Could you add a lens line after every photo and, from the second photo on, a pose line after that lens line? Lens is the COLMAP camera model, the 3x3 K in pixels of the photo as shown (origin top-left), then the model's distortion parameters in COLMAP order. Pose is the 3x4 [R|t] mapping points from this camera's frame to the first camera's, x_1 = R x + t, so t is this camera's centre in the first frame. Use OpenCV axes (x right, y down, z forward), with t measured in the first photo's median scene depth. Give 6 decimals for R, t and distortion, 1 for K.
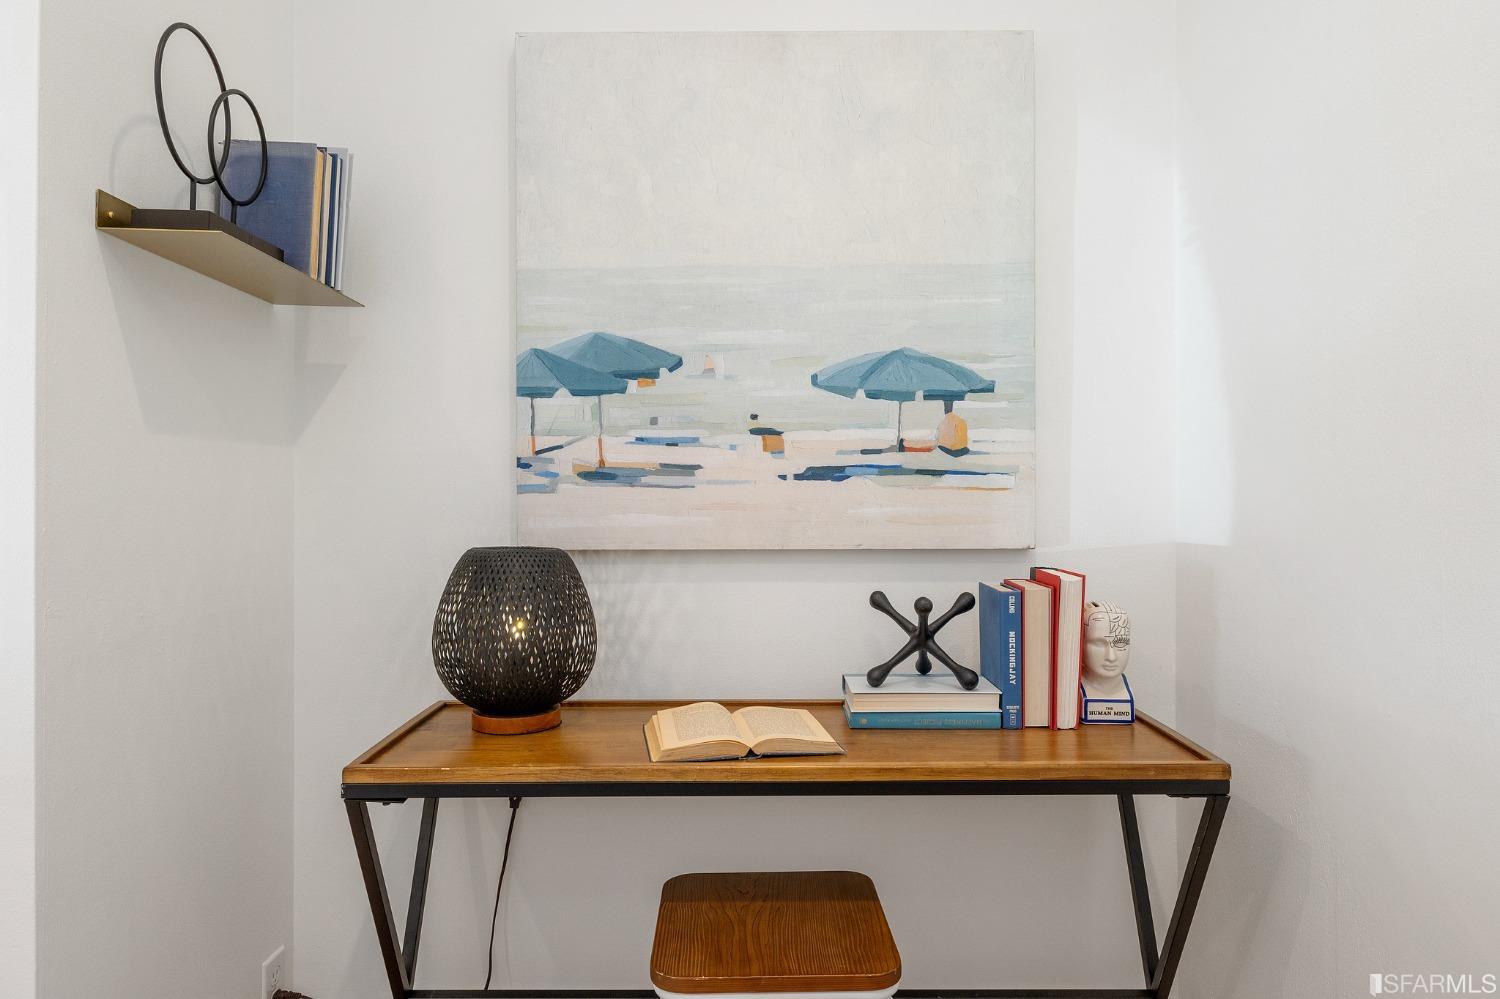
lens RADIAL K [[956.1, 0, 747.2], [0, 956.1, 486.1], [0, 0, 1]] dist [-0.002804, 0.000492]
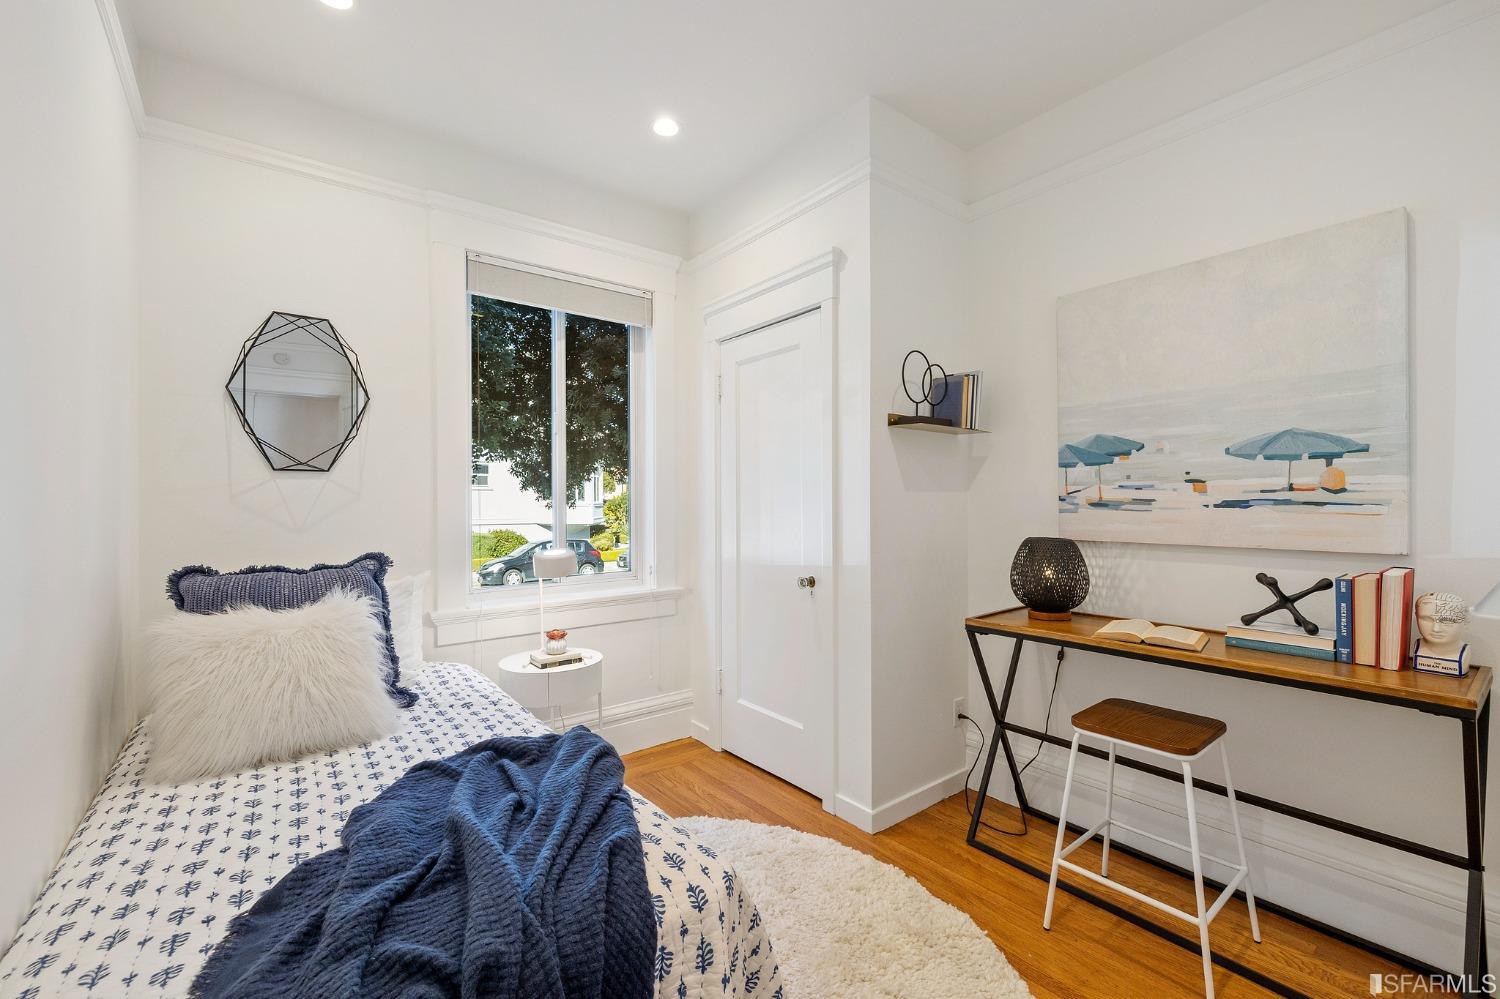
lens RADIAL K [[663.7, 0, 772.5], [0, 663.7, 500.8], [0, 0, 1]] dist [0.023471, -0.000204]
pose [[0.644467, 0.001709, -0.764631, 0.482563], [0.011818, 0.999856, 0.012196, -0.044760], [0.764541, -0.016896, 0.644353, -0.446436]]
